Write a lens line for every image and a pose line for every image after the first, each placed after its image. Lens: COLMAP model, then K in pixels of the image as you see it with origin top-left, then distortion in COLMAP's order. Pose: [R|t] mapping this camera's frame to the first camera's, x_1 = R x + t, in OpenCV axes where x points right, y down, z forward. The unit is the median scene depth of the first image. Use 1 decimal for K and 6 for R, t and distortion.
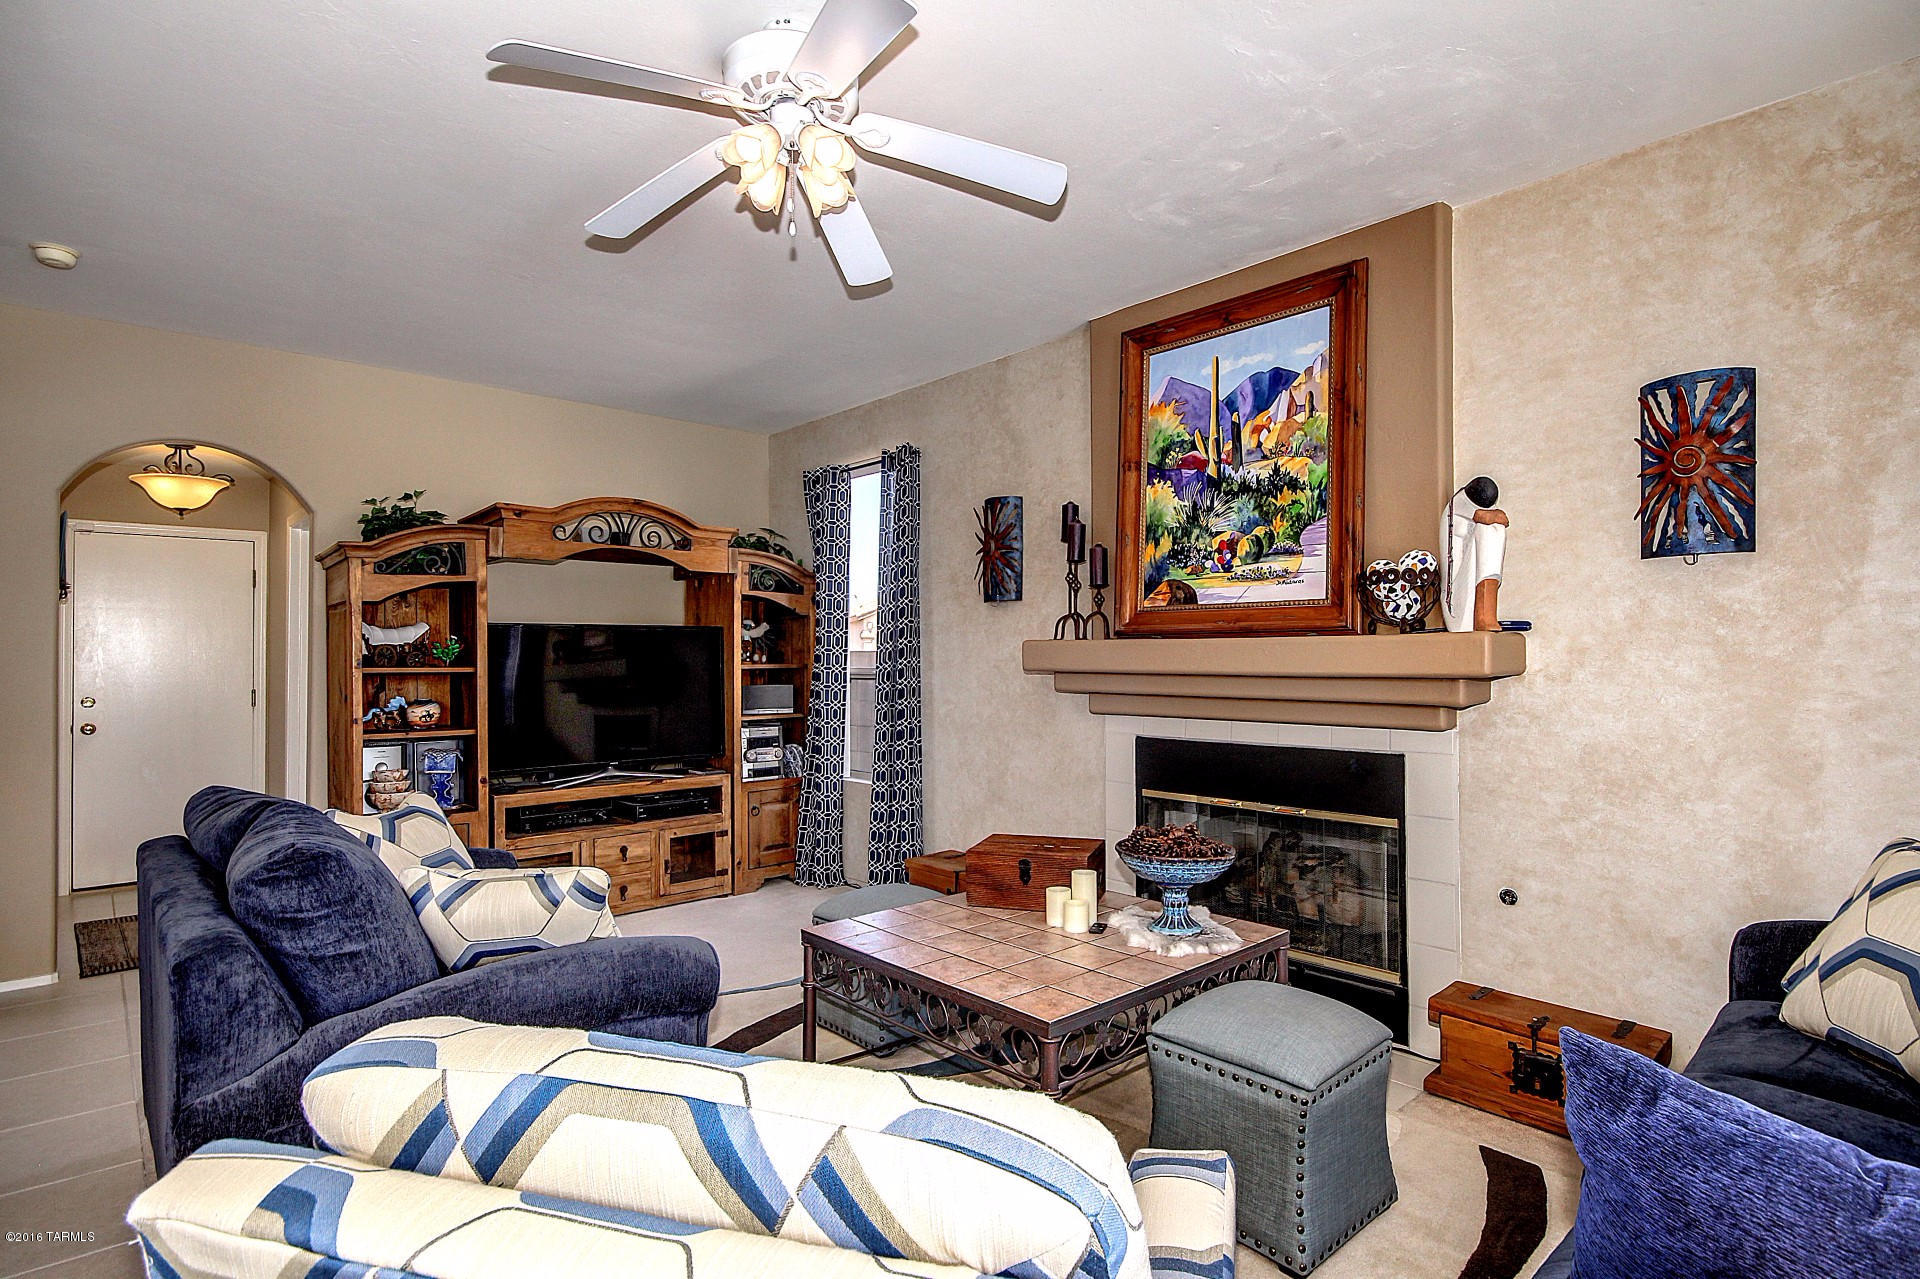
lens RADIAL K [[971.2, 0, 960.0], [0, 971.2, 639.5], [0, 0, 1]] dist [0.002363, 0.000882]
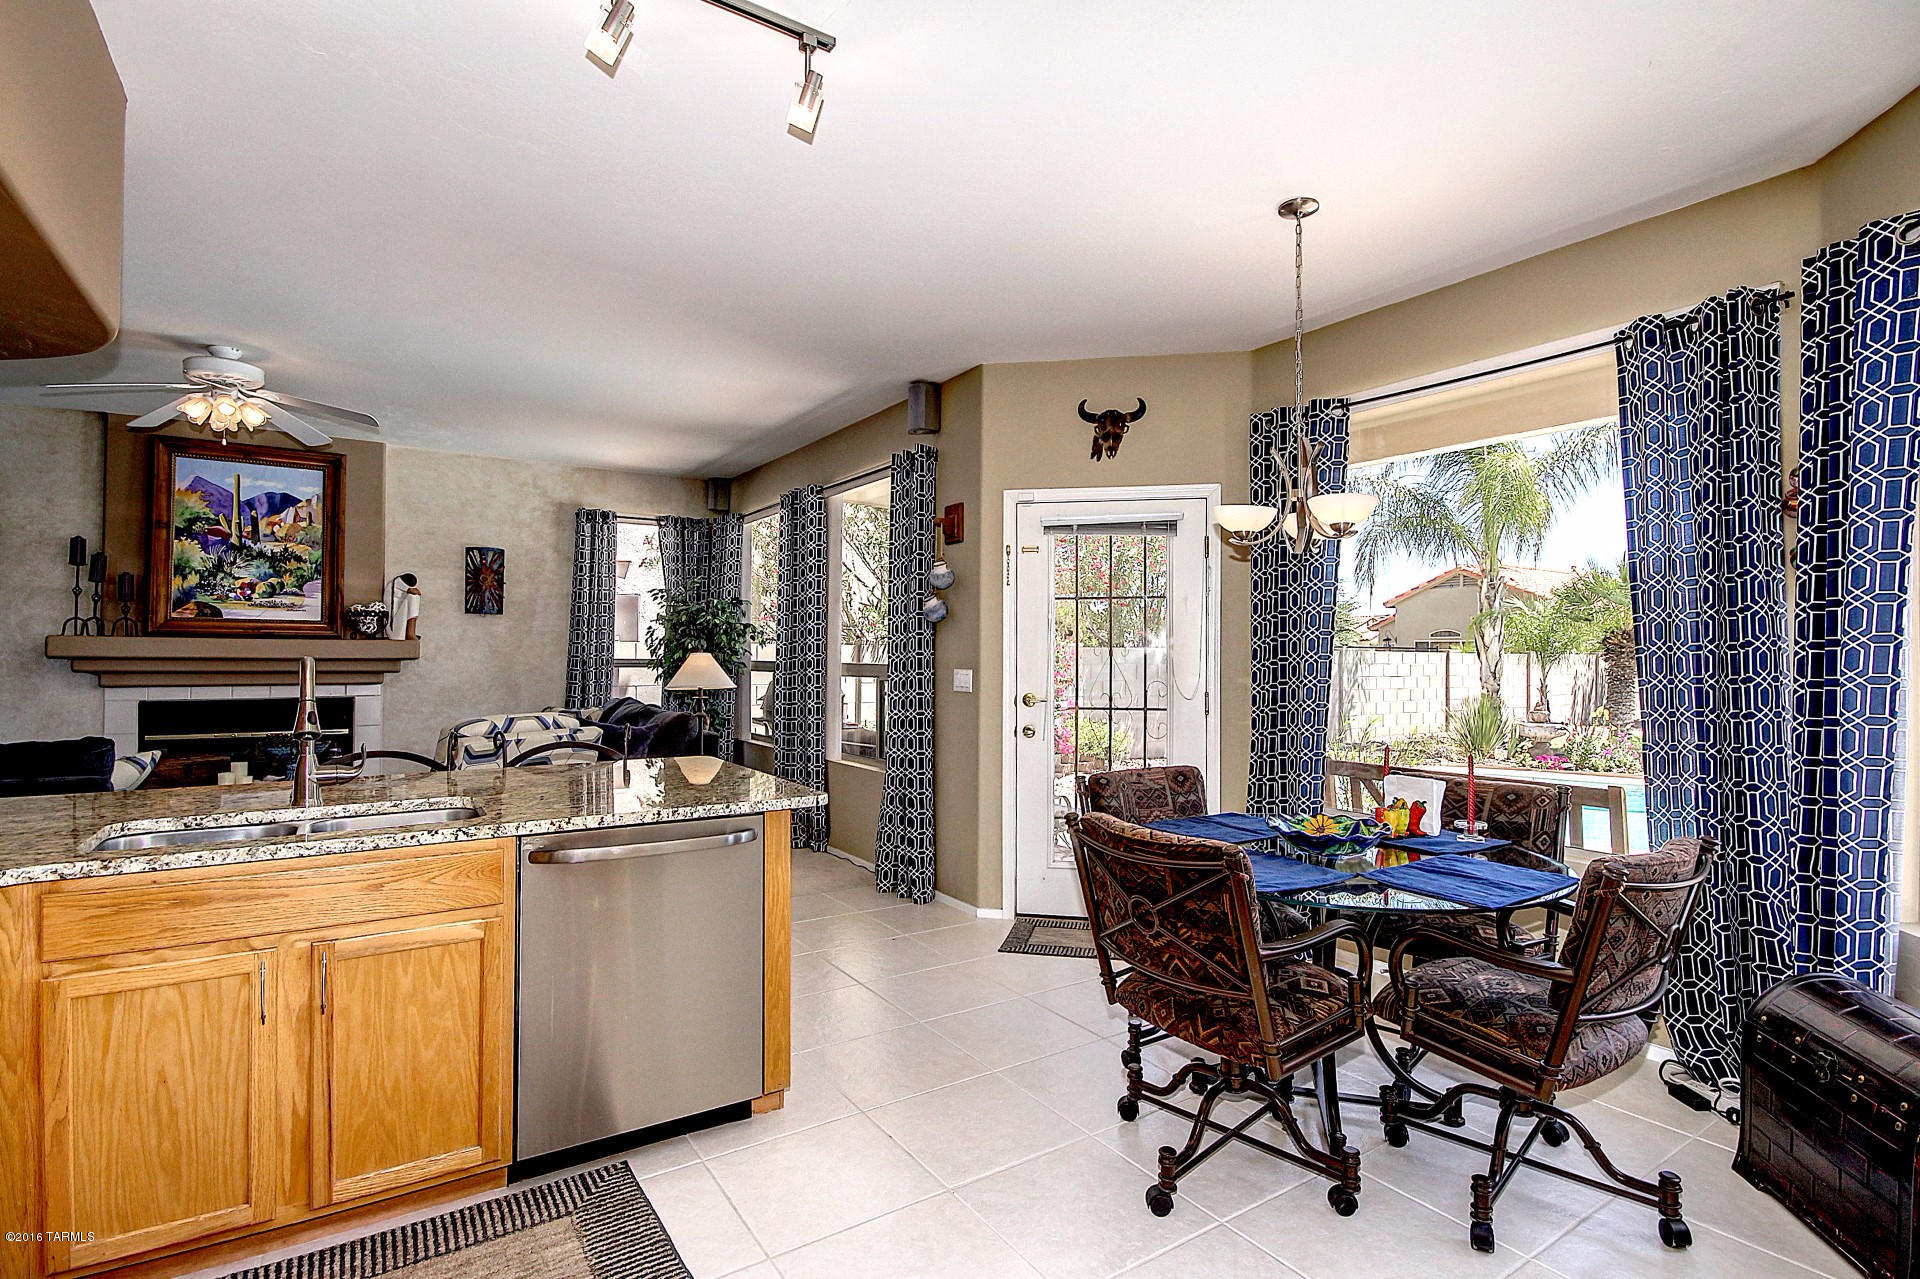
lens RADIAL K [[912.2, 0, 979.5], [0, 912.2, 645.8], [0, 0, 1]] dist [0.000453, -0.000089]
pose [[0.137296, 0.011849, 0.990459, -1.197973], [-0.026208, 0.999622, -0.008326, -0.009464], [-0.990183, -0.024815, 0.137554, -0.548983]]
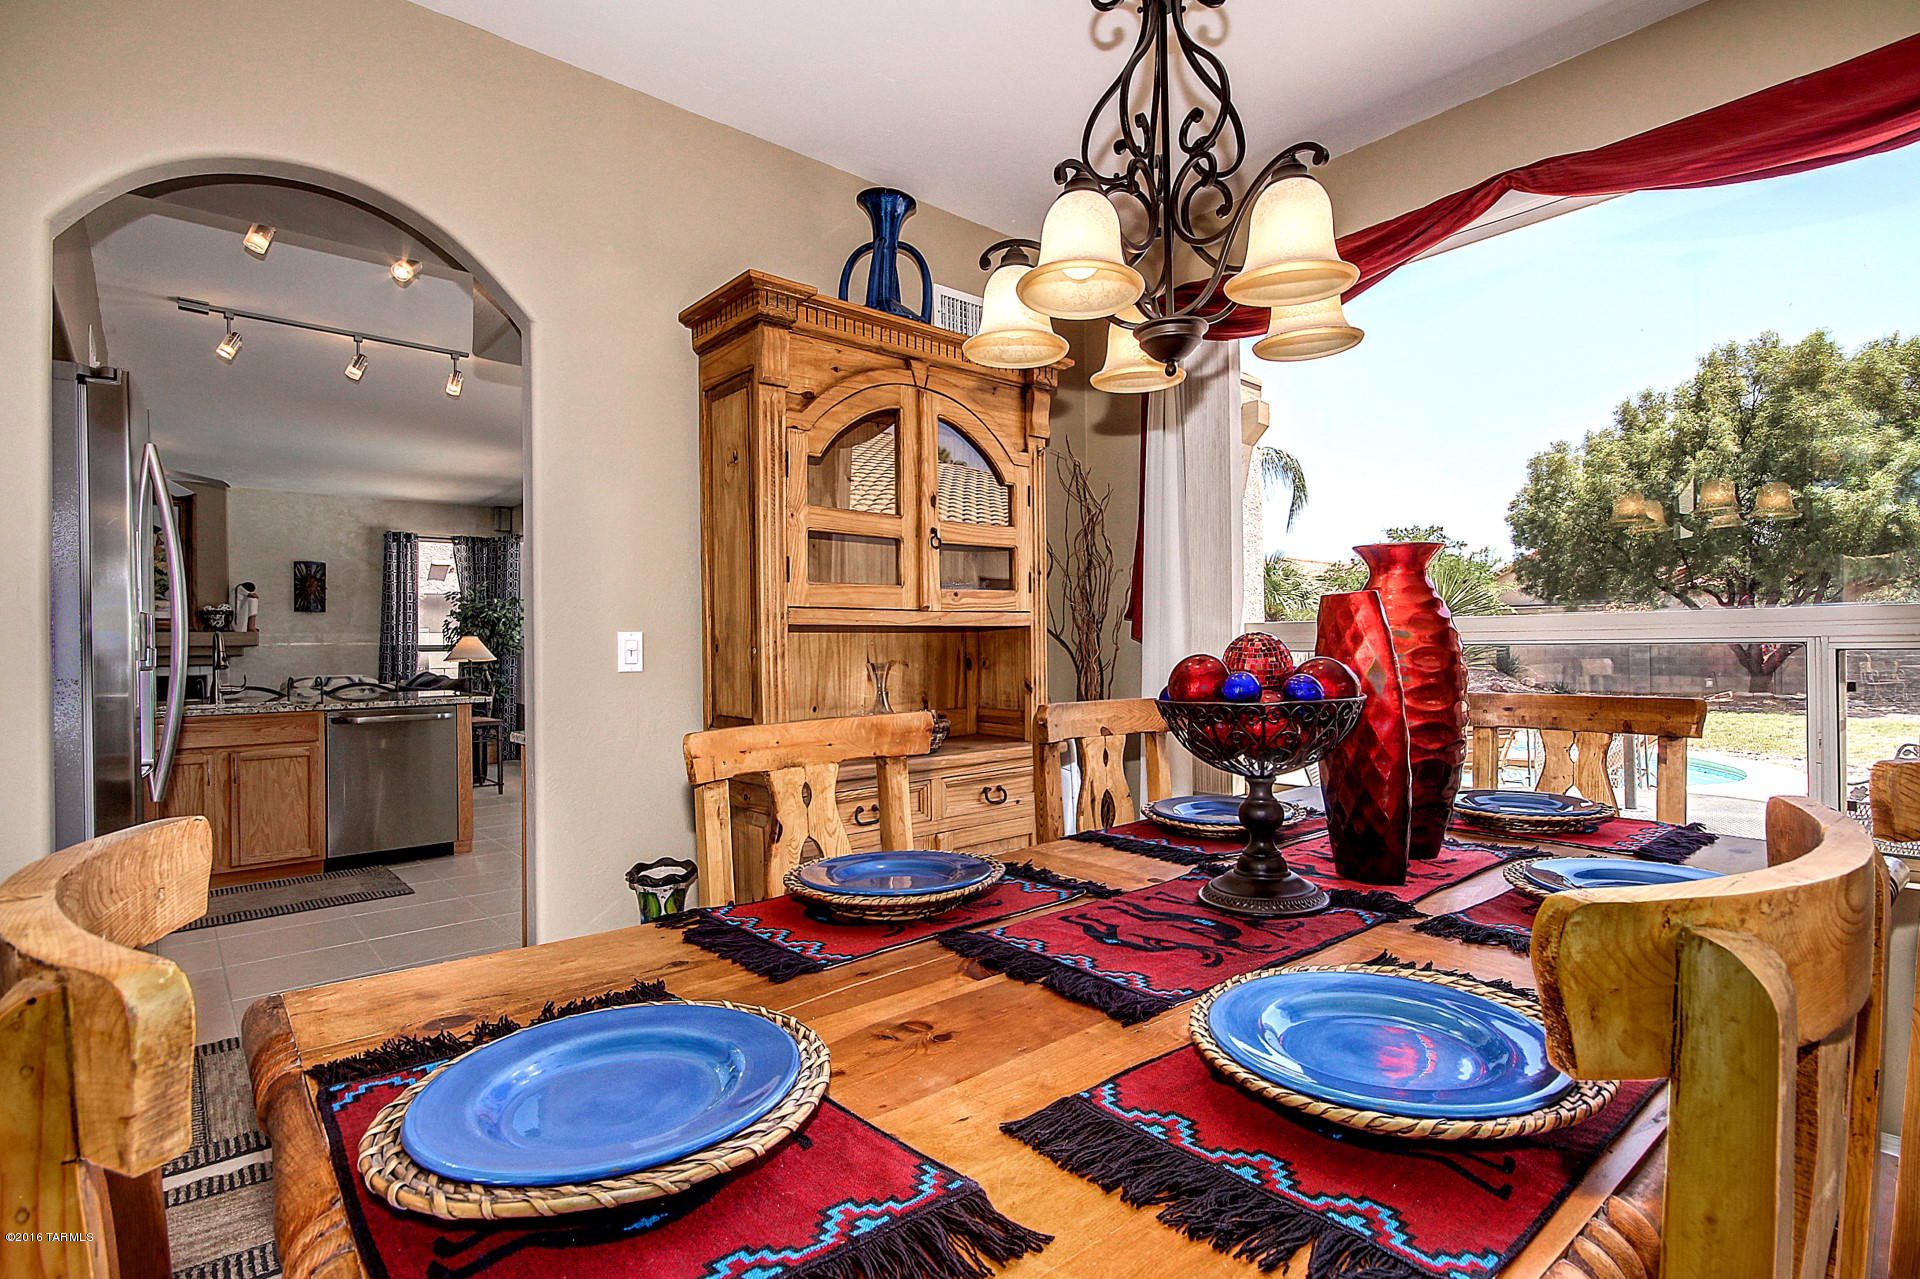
lens RADIAL K [[912.2, 0, 979.5], [0, 912.2, 645.8], [0, 0, 1]] dist [0.000453, -0.000089]
pose [[0.005832, 0.001279, 0.999982, -1.975476], [-0.009086, 0.999958, -0.001226, 0.015776], [-0.999942, -0.009078, 0.005843, -1.134573]]
